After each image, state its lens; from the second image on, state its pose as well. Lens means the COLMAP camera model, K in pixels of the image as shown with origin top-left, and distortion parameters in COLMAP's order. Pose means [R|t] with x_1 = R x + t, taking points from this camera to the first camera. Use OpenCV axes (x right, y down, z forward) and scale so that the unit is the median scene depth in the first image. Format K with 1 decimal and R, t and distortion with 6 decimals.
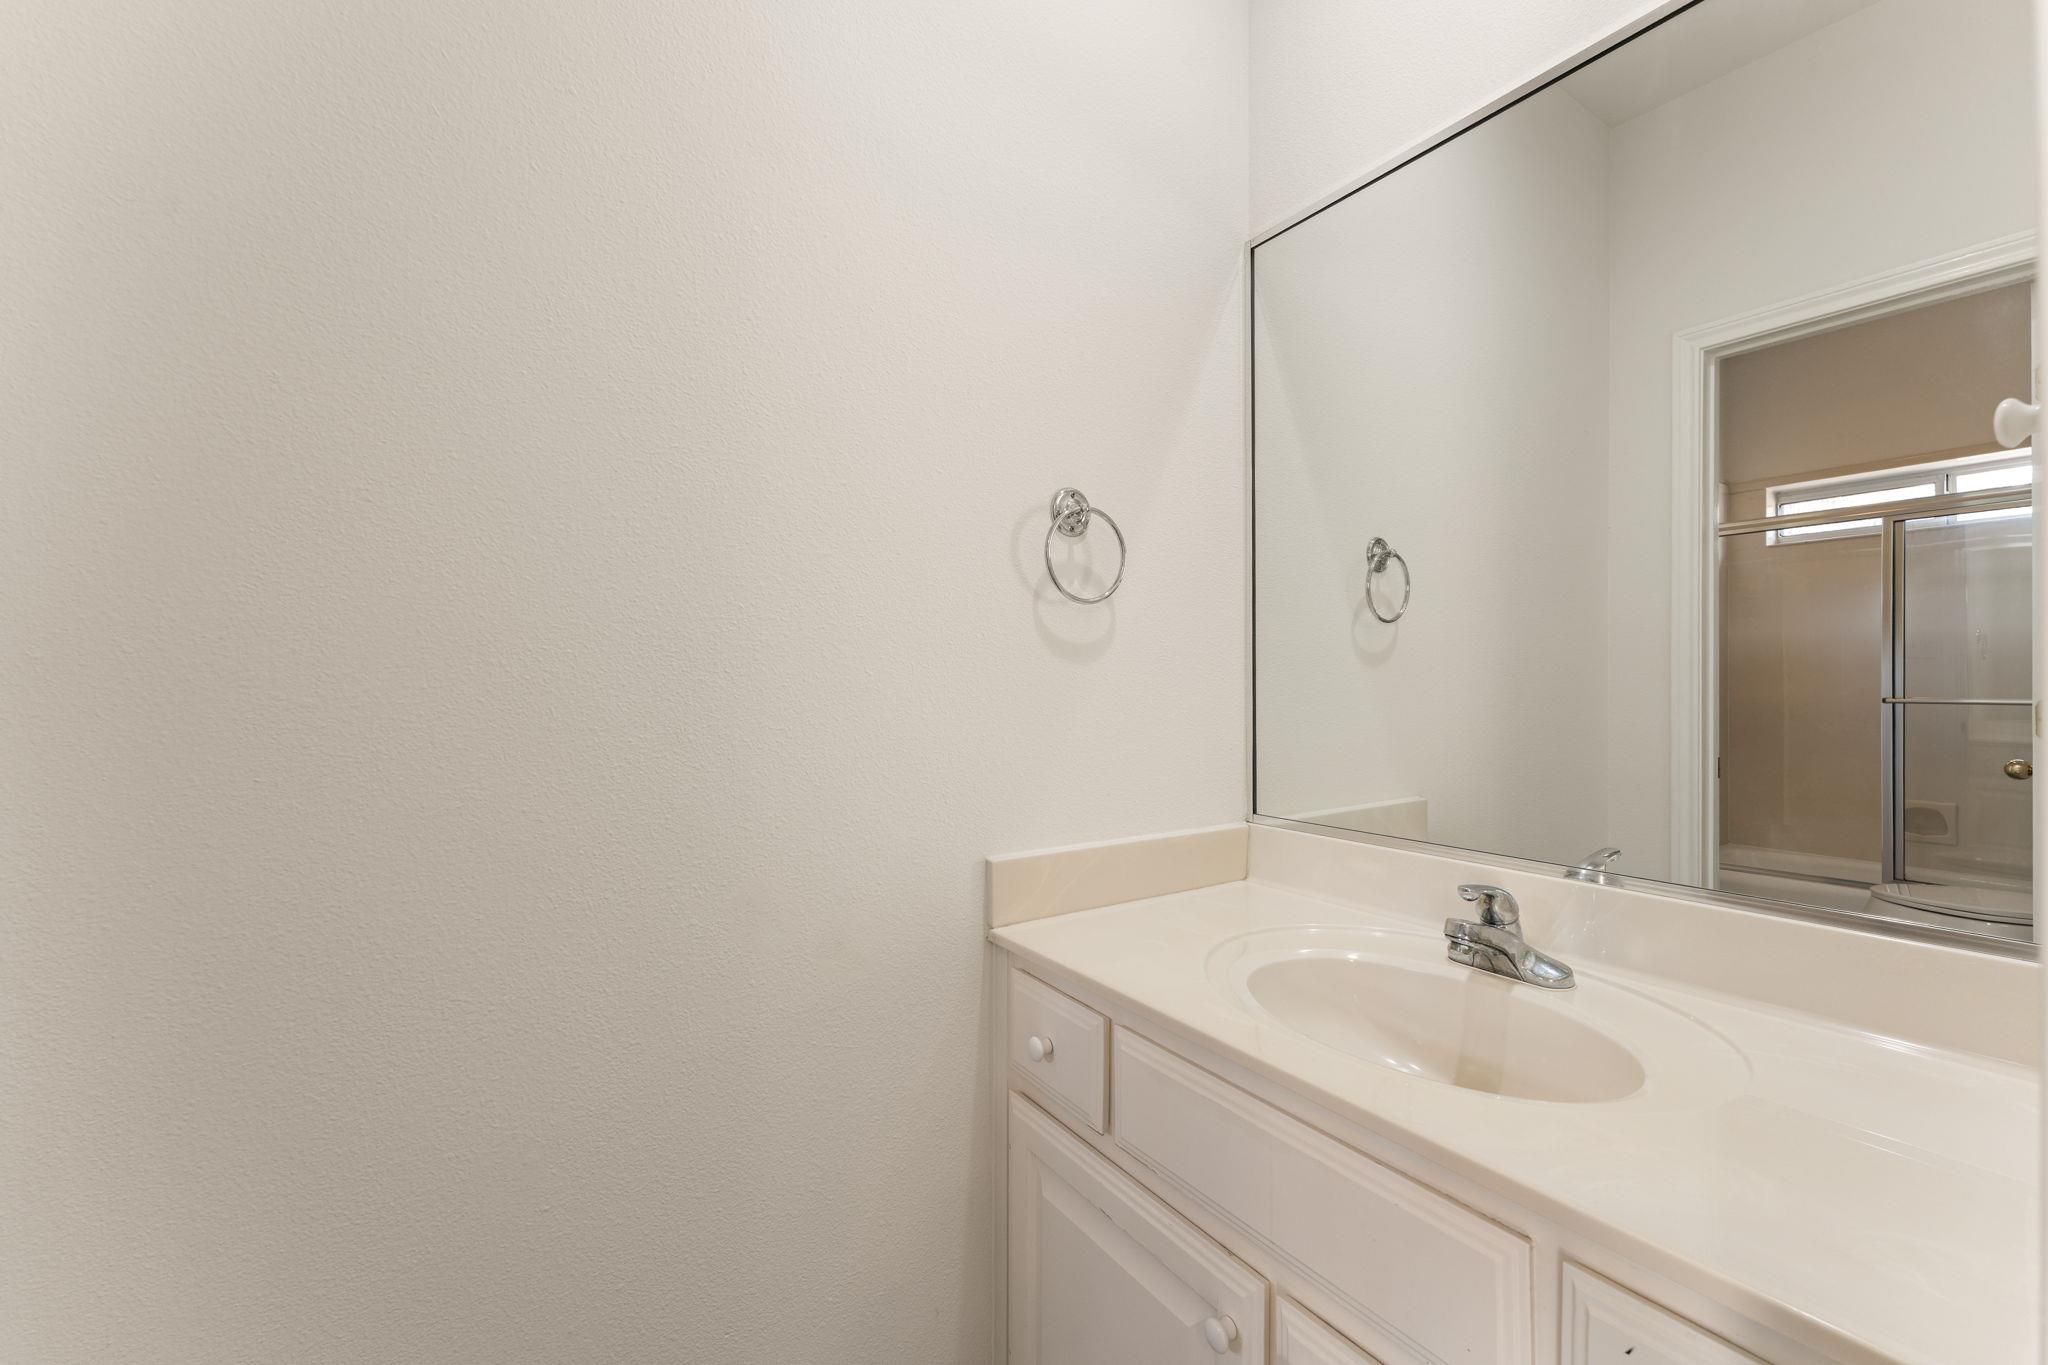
lens RADIAL K [[832.2, 0, 1024.0], [0, 832.2, 682.5], [0, 0, 1]] dist [-0.001071, -0.000293]
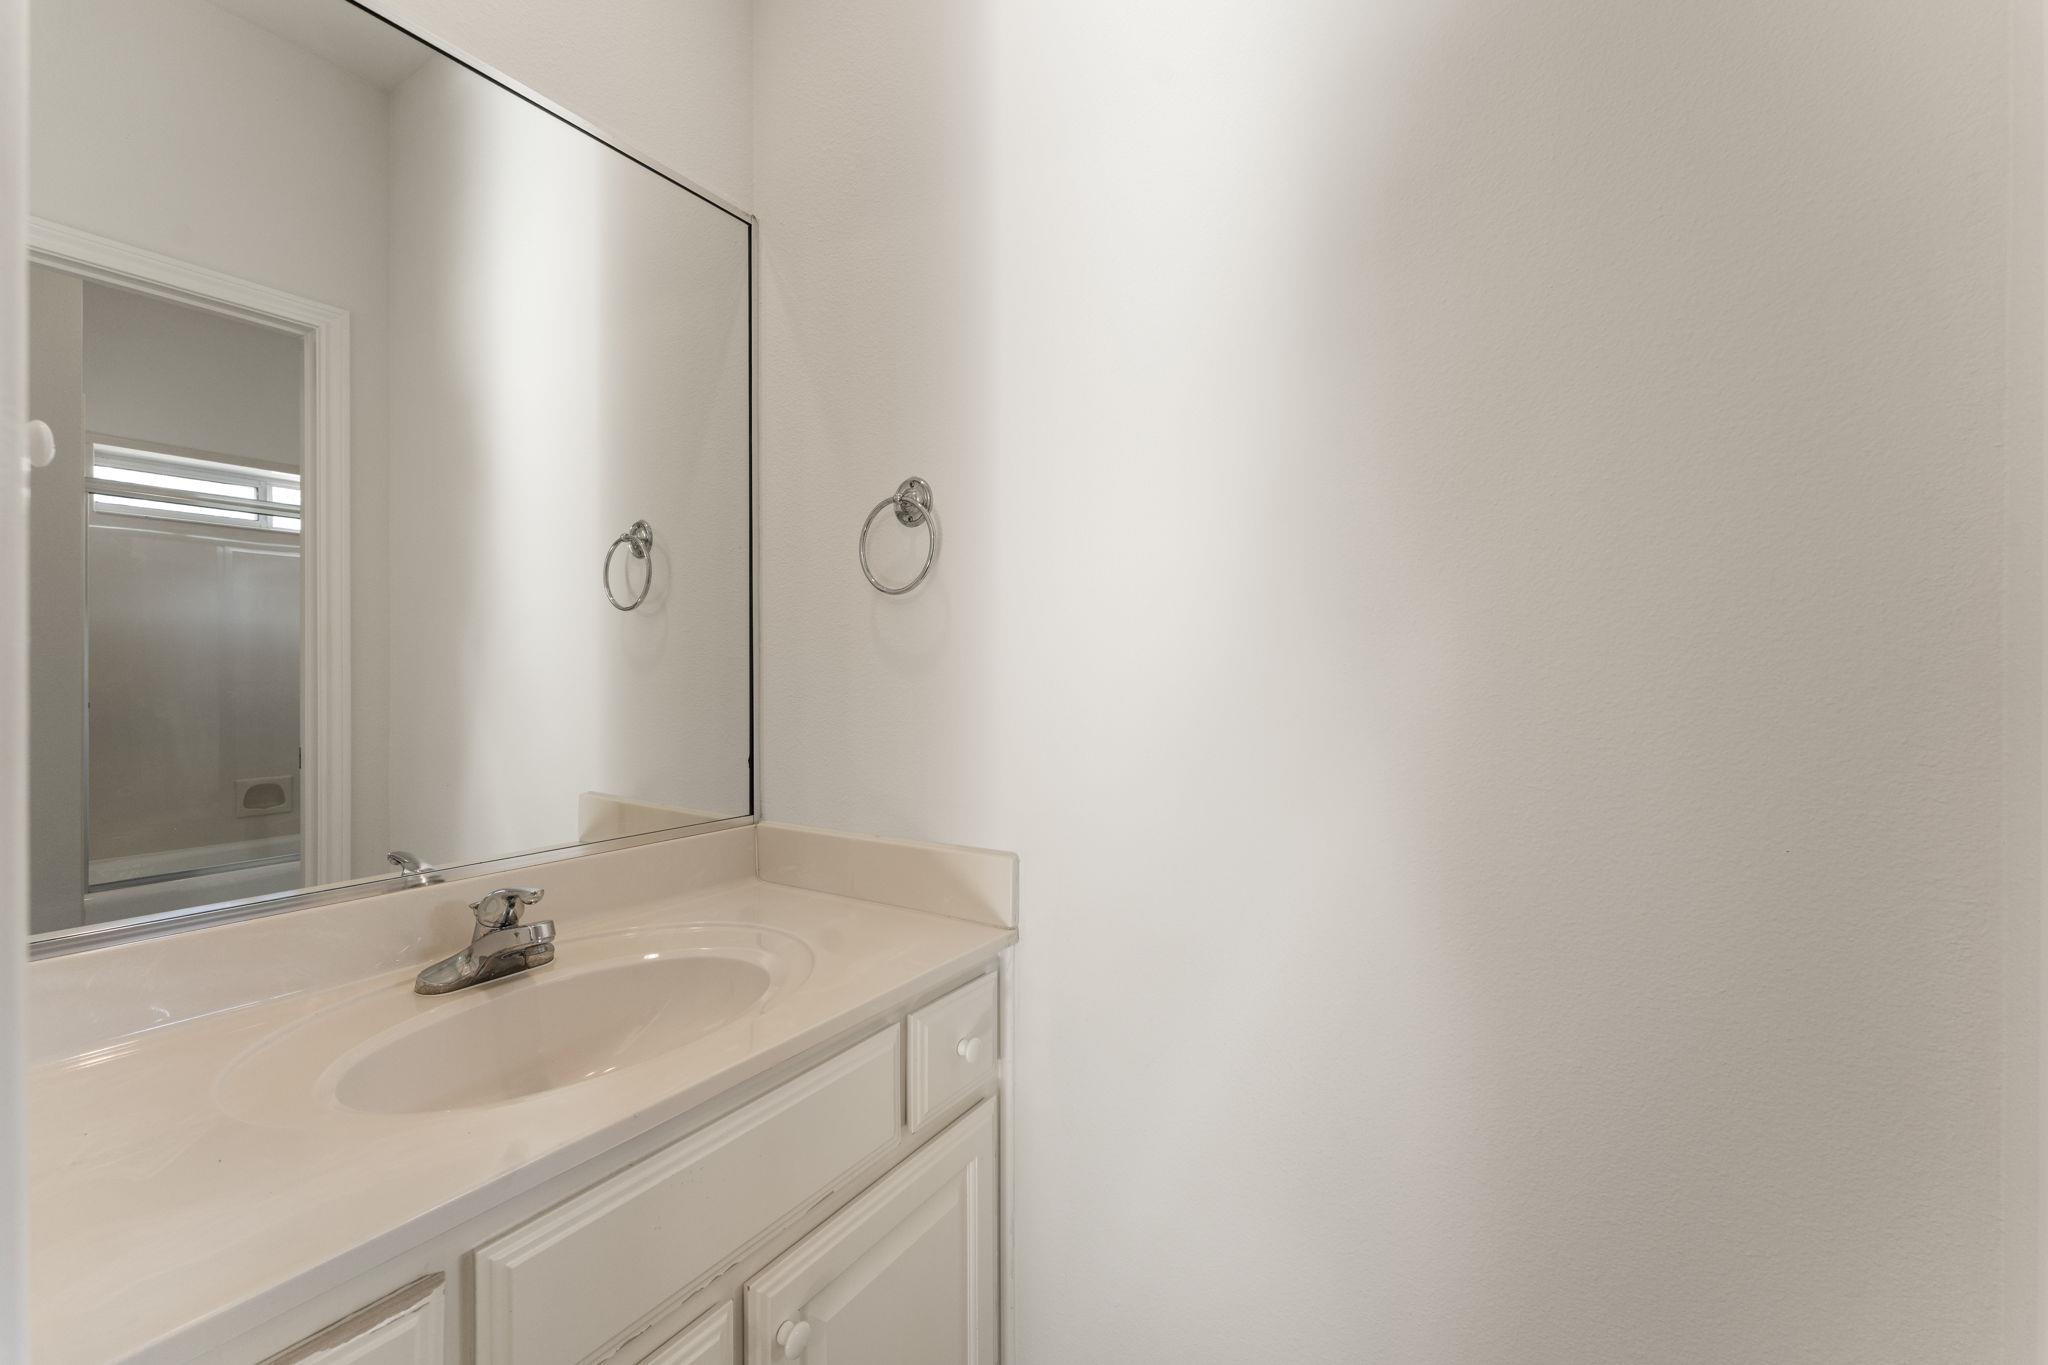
lens RADIAL K [[890.9, 0, 1024.0], [0, 890.9, 682.5], [0, 0, 1]] dist [-0.001294, -0.000067]
pose [[-0.439306, -0.010547, 0.898275, -0.422606], [-0.007061, 0.999941, 0.008288, -0.000552], [-0.898310, -0.002701, -0.439355, 0.628329]]
